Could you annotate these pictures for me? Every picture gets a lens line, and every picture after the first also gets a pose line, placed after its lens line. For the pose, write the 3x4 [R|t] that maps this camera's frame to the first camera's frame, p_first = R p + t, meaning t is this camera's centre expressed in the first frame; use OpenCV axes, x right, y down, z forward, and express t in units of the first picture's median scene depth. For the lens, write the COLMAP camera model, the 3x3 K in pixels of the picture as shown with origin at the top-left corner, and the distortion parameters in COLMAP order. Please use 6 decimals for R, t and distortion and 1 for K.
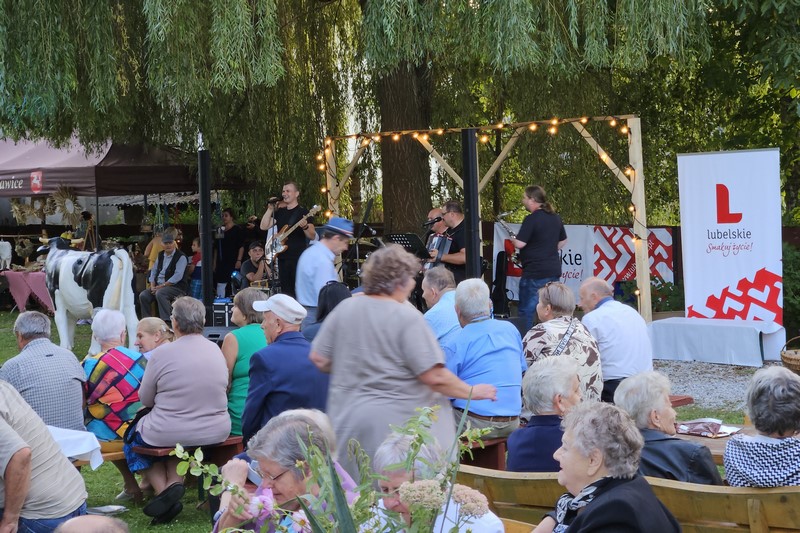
lens RADIAL K [[1628.1, 0, 400.0], [0, 1628.1, 266.5], [0, 0, 1]] dist [-0.055894, 0.164688]
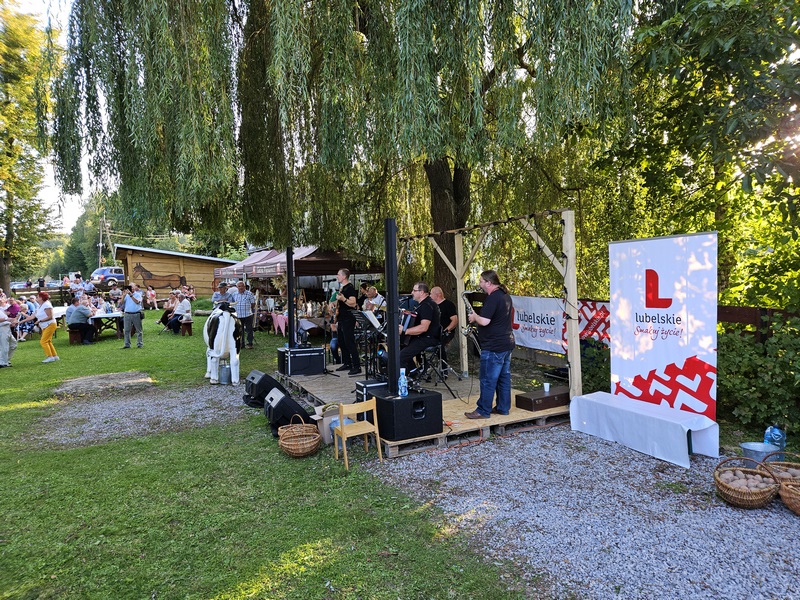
lens RADIAL K [[531.8, 0, 401.4], [0, 531.8, 311.6], [0, 0, 1]] dist [0.056918, -0.052827]
pose [[0.960548, 0.024357, -0.277044, 0.125222], [-0.017023, 0.999439, 0.028849, -0.027794], [0.277591, -0.022995, 0.960424, 0.559046]]
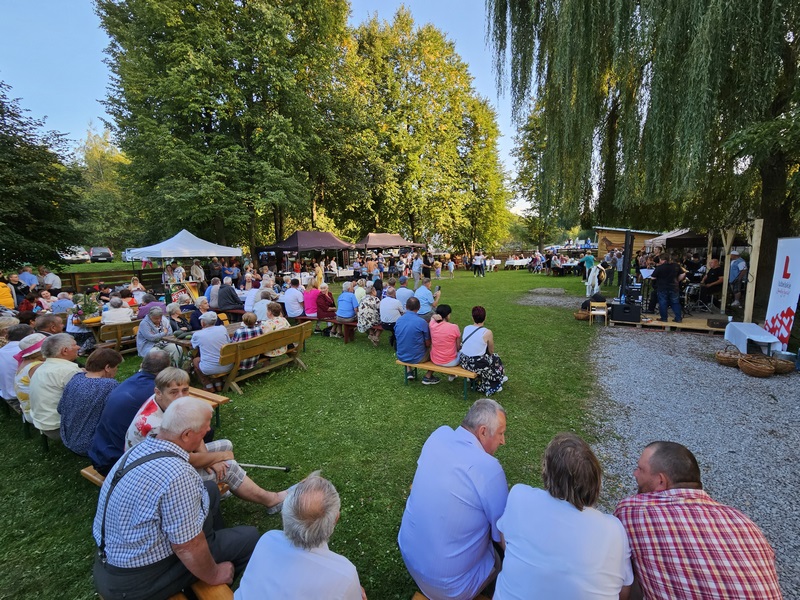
lens RADIAL K [[330.4, 0, 405.3], [0, 330.4, 303.9], [0, 0, 1]] dist [-0.000832, 0.000309]
pose [[0.233108, 0.190771, -0.953555, 0.403322], [-0.041859, 0.981628, 0.186155, -0.043673], [0.971549, -0.003479, 0.236811, 0.451135]]
